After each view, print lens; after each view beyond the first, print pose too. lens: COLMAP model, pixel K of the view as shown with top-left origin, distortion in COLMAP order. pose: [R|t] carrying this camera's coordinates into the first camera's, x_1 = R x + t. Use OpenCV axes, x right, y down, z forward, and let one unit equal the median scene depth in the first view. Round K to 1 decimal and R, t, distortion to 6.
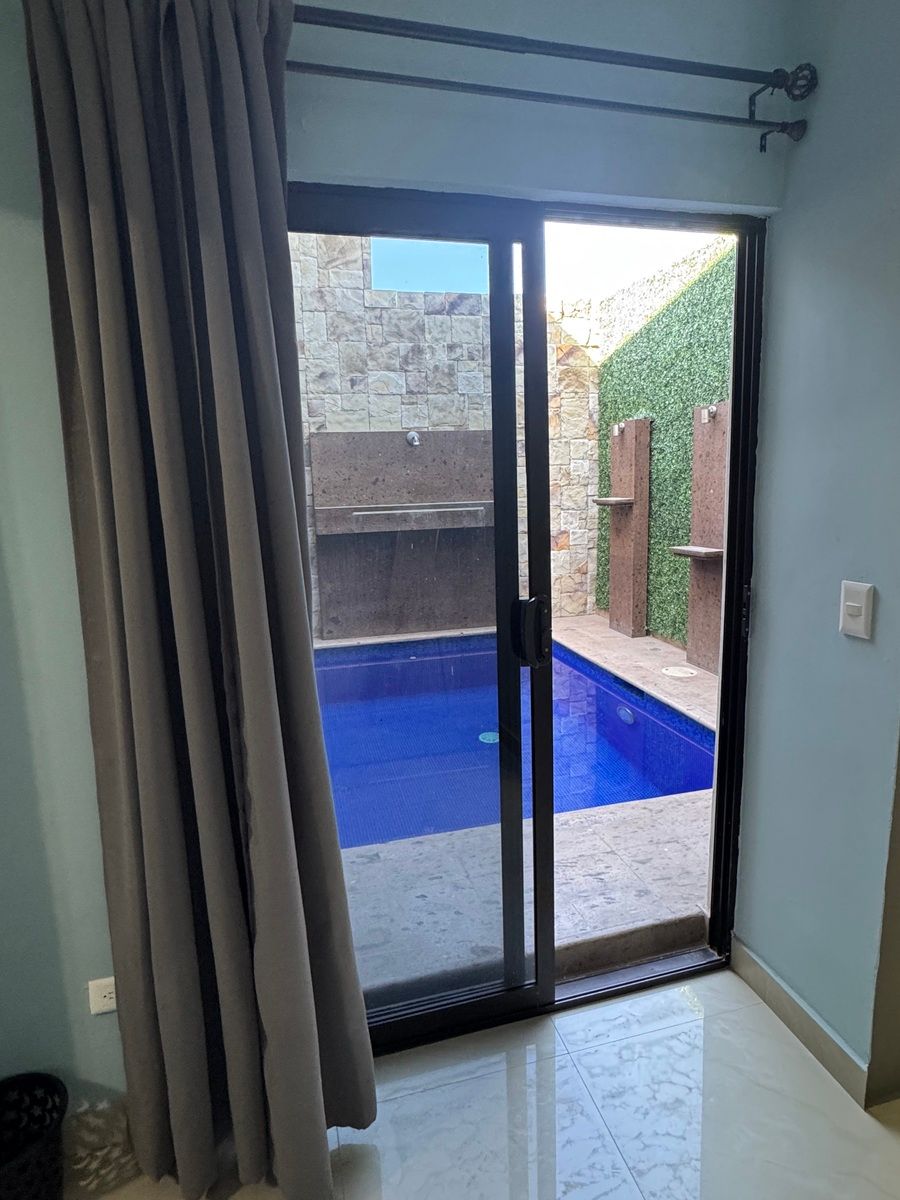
lens RADIAL K [[664.2, 0, 454.4], [0, 664.2, 599.9], [0, 0, 1]] dist [0.000495, -0.000147]
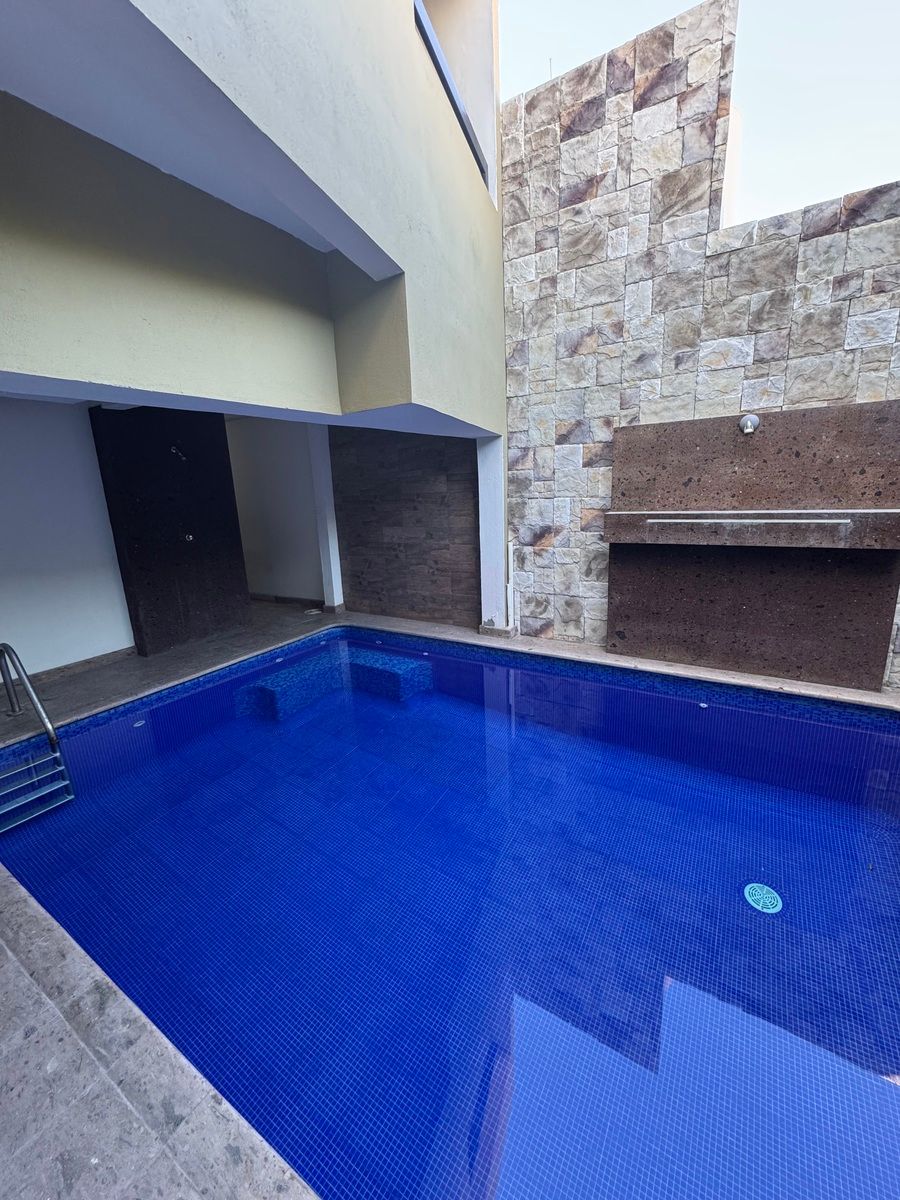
lens RADIAL K [[482.2, 0, 450.4], [0, 482.2, 599.5], [0, 0, 1]] dist [-0.002598, 0.000447]
pose [[0.689622, 0.166970, -0.704658, 0.123332], [-0.105132, 0.985831, 0.130705, -0.081677], [0.716498, -0.016054, 0.697404, 0.369688]]
